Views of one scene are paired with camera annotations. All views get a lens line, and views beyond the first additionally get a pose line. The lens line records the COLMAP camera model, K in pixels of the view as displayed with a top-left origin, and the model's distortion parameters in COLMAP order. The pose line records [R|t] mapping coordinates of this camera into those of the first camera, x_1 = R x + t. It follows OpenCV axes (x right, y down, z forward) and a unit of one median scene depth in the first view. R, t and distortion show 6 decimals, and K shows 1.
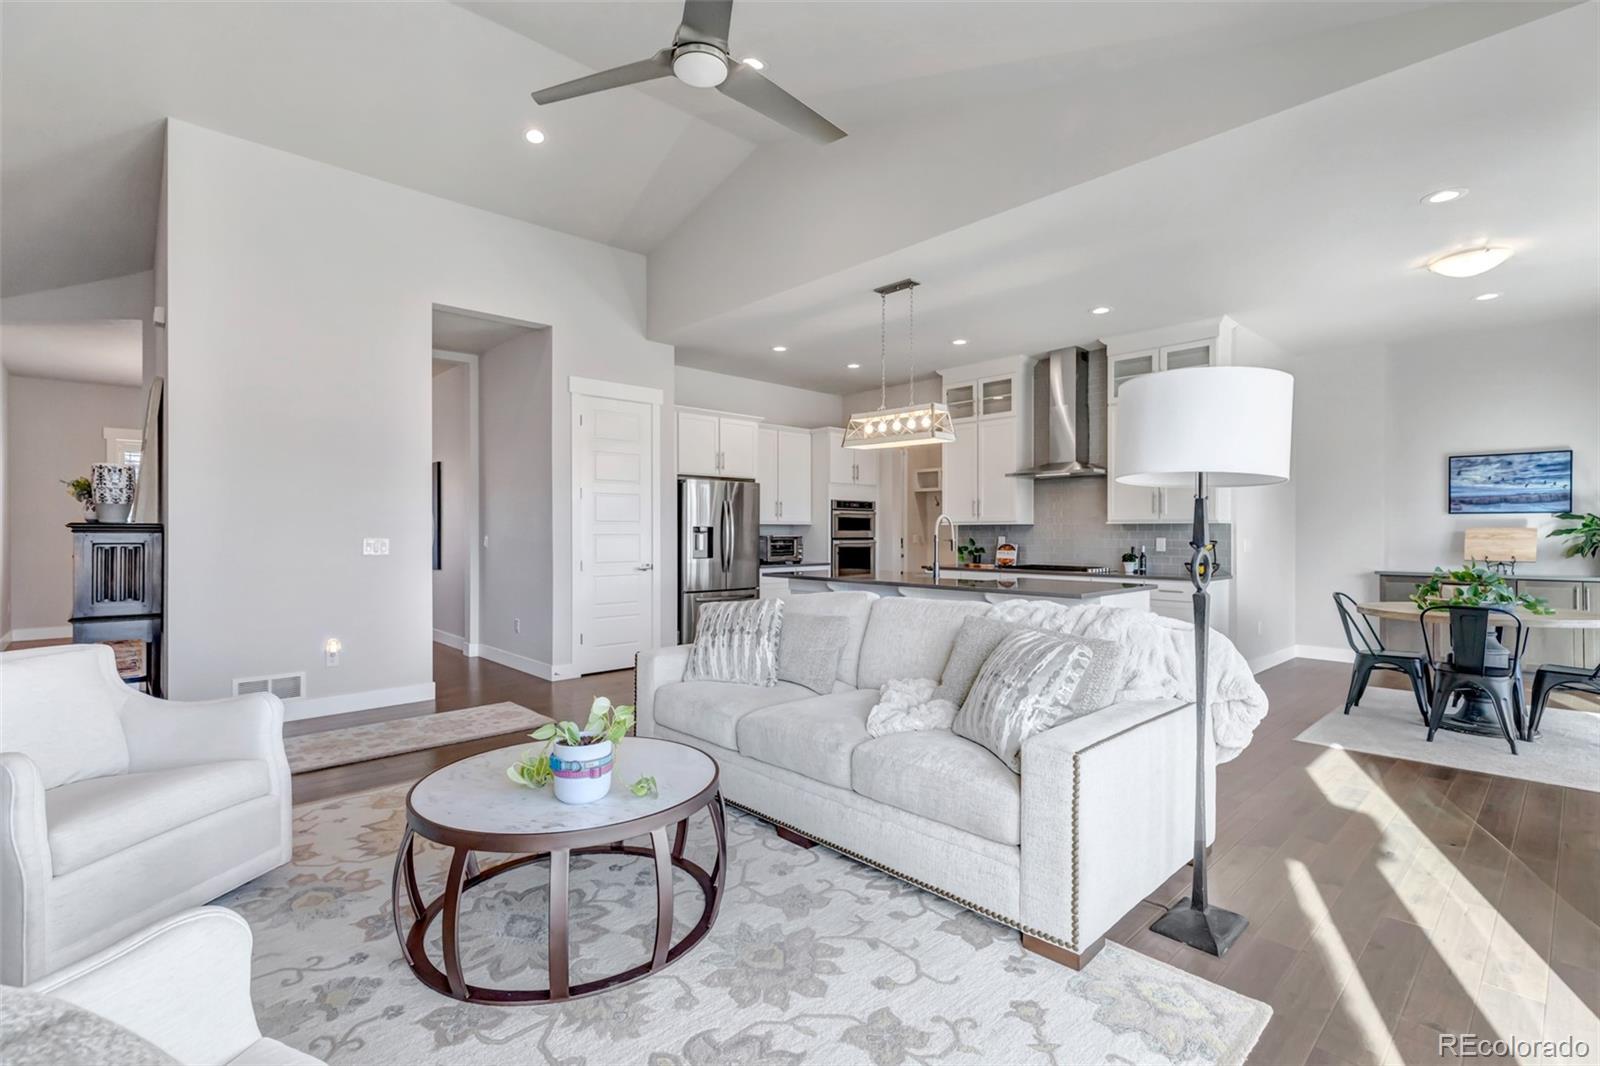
lens RADIAL K [[731.1, 0, 799.9], [0, 731.1, 532.6], [0, 0, 1]] dist [0.003963, -0.001637]
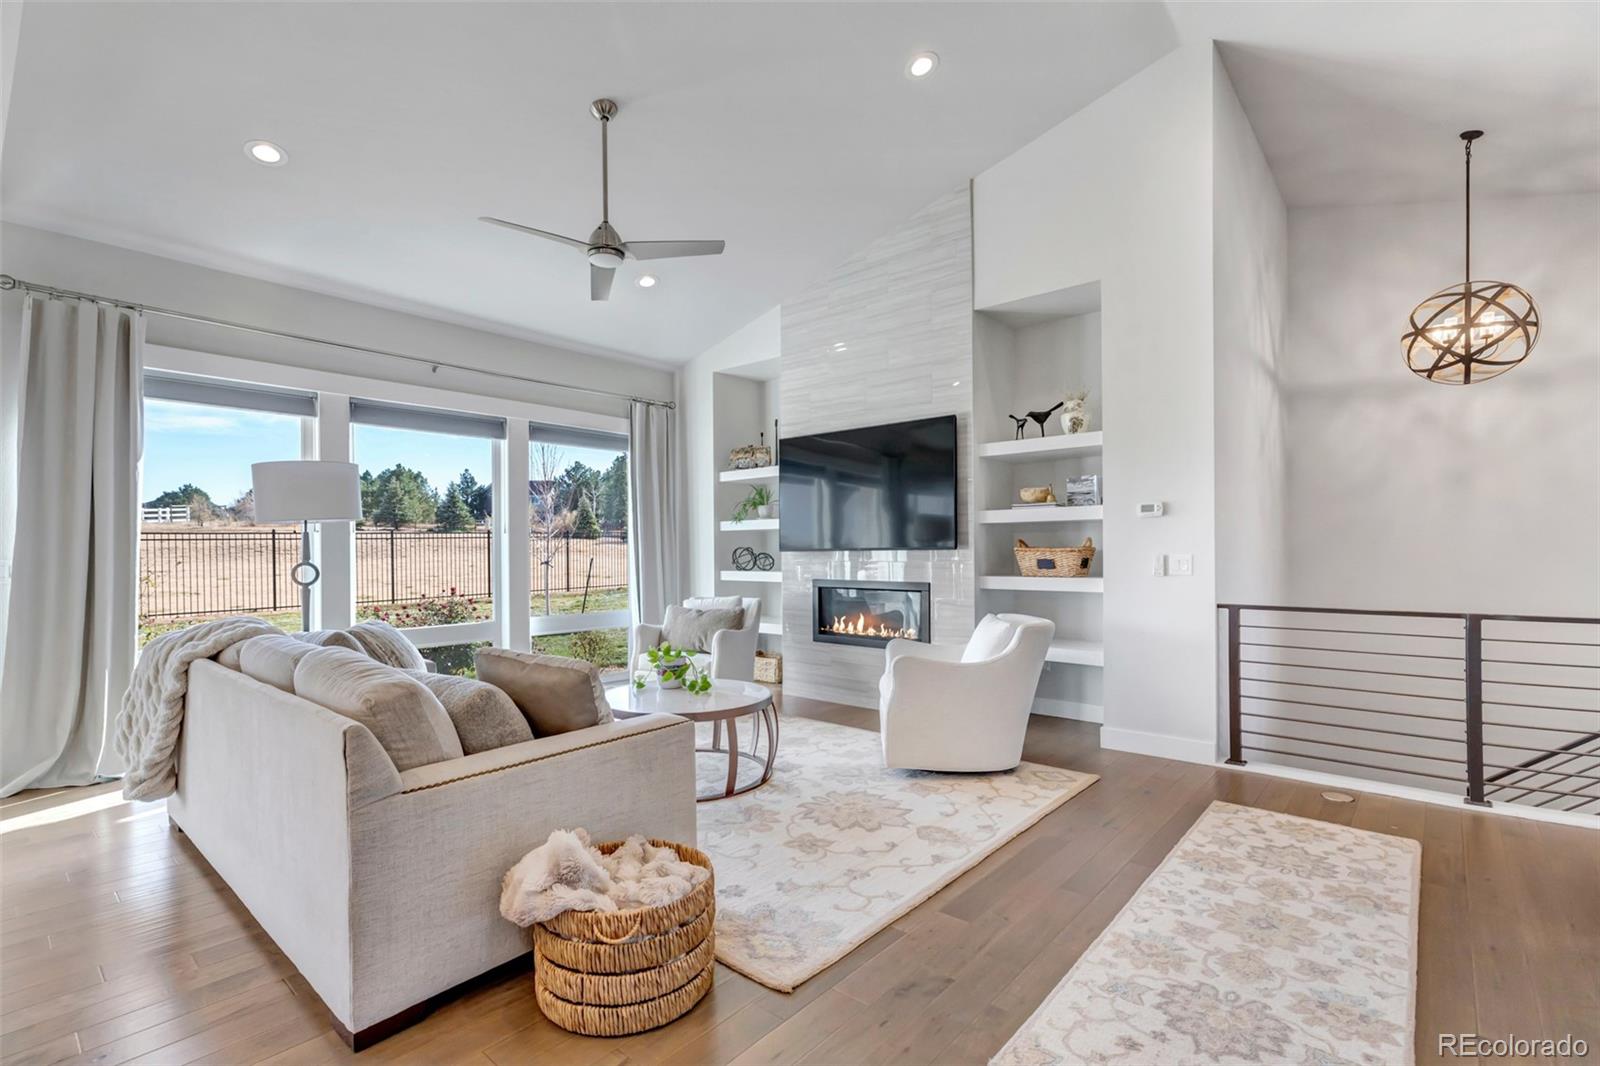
lens RADIAL K [[731.1, 0, 804.7], [0, 731.1, 552.0], [0, 0, 1]] dist [0.003963, -0.001637]
pose [[-0.994569, 0.005731, -0.103924, -0.147369], [0.005353, 0.999978, 0.003921, -0.000249], [0.103944, 0.003343, -0.994578, 0.970203]]
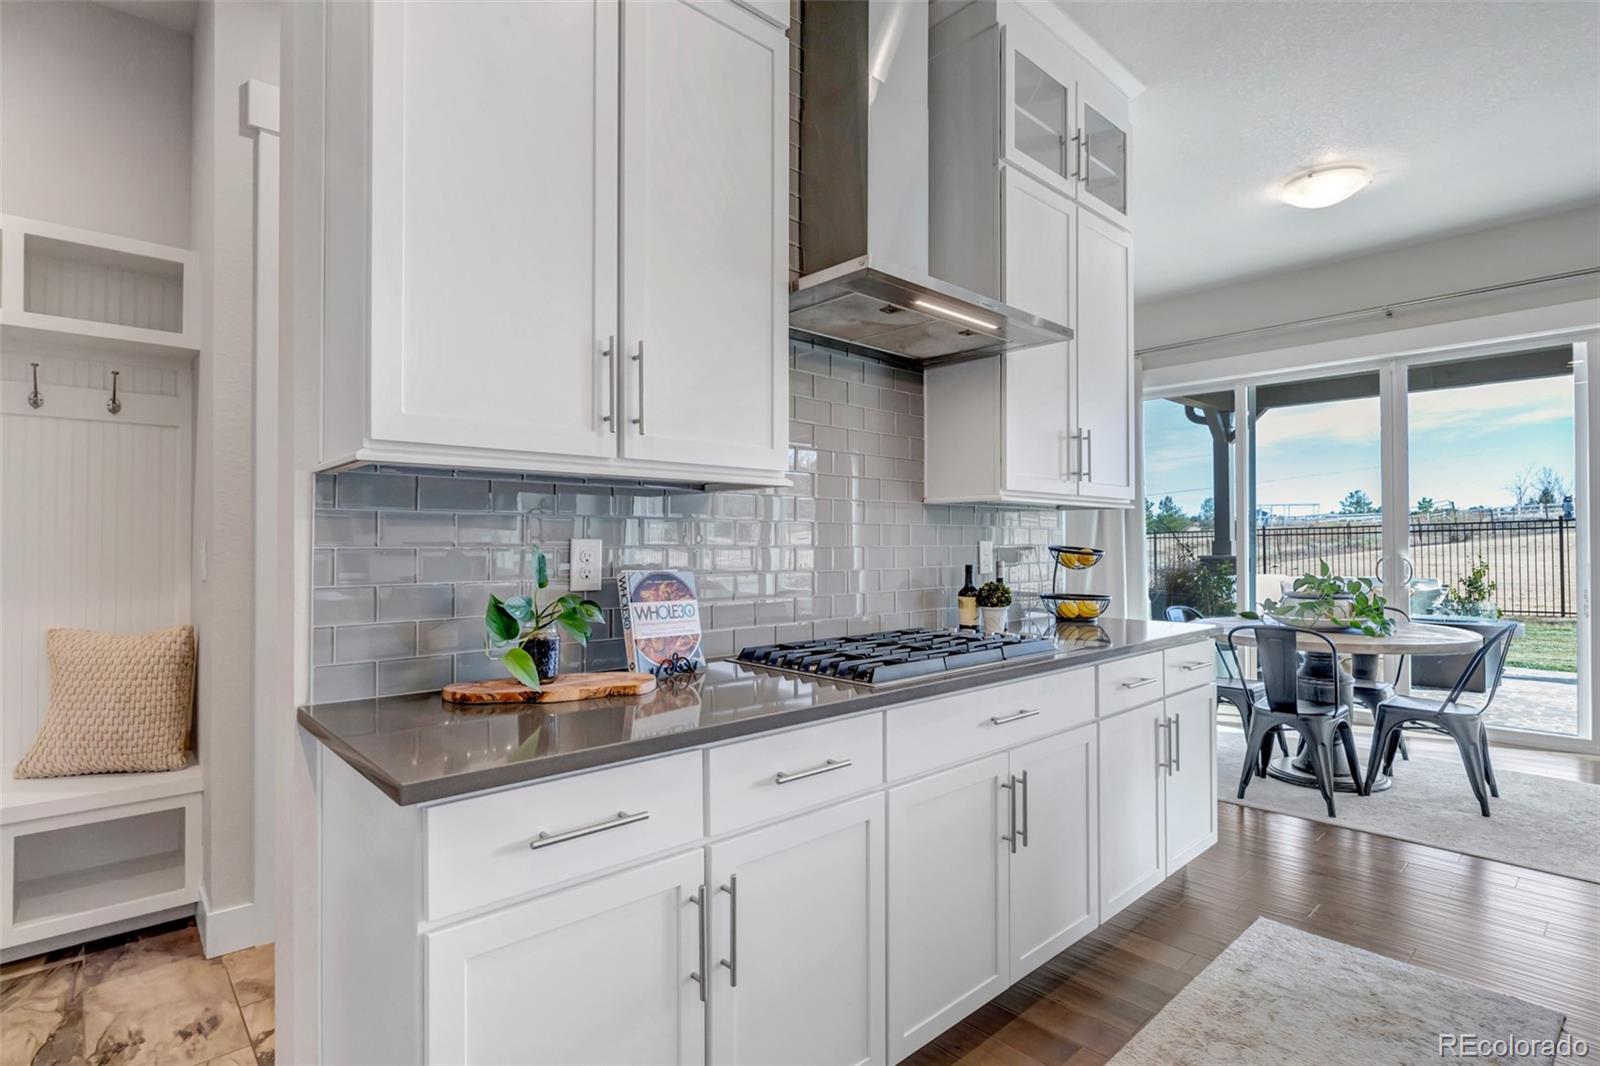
lens RADIAL K [[785.6, 0, 795.3], [0, 785.6, 533.3], [0, 0, 1]] dist [-0.003252, 0.000064]
pose [[0.018221, 0.009421, 0.999790, 0.046546], [0.001320, 0.999955, -0.009447, 0.006882], [-0.999833, 0.001492, 0.018207, 1.088696]]
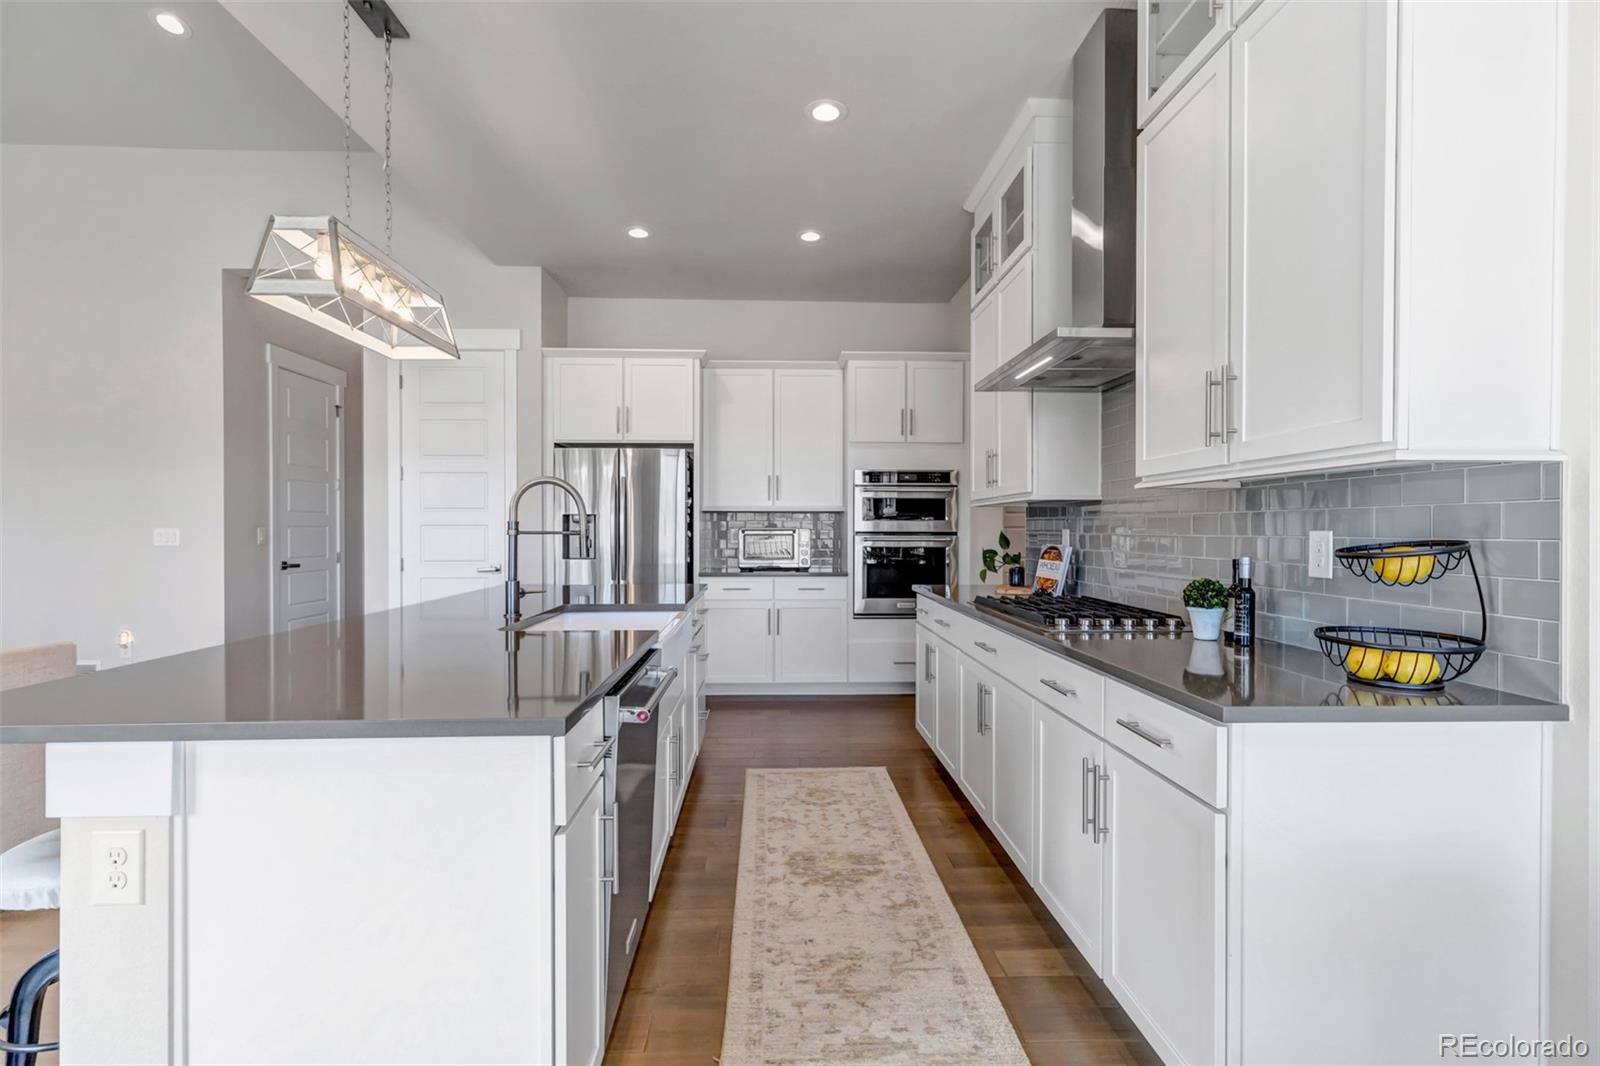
lens RADIAL K [[731.1, 0, 800.6], [0, 731.1, 531.4], [0, 0, 1]] dist [0.003963, -0.001637]
pose [[0.755756, 0.002538, -0.654849, 0.522690], [-0.001029, 0.999996, 0.002689, 0.006696], [0.654853, -0.001359, 0.755755, 0.643991]]
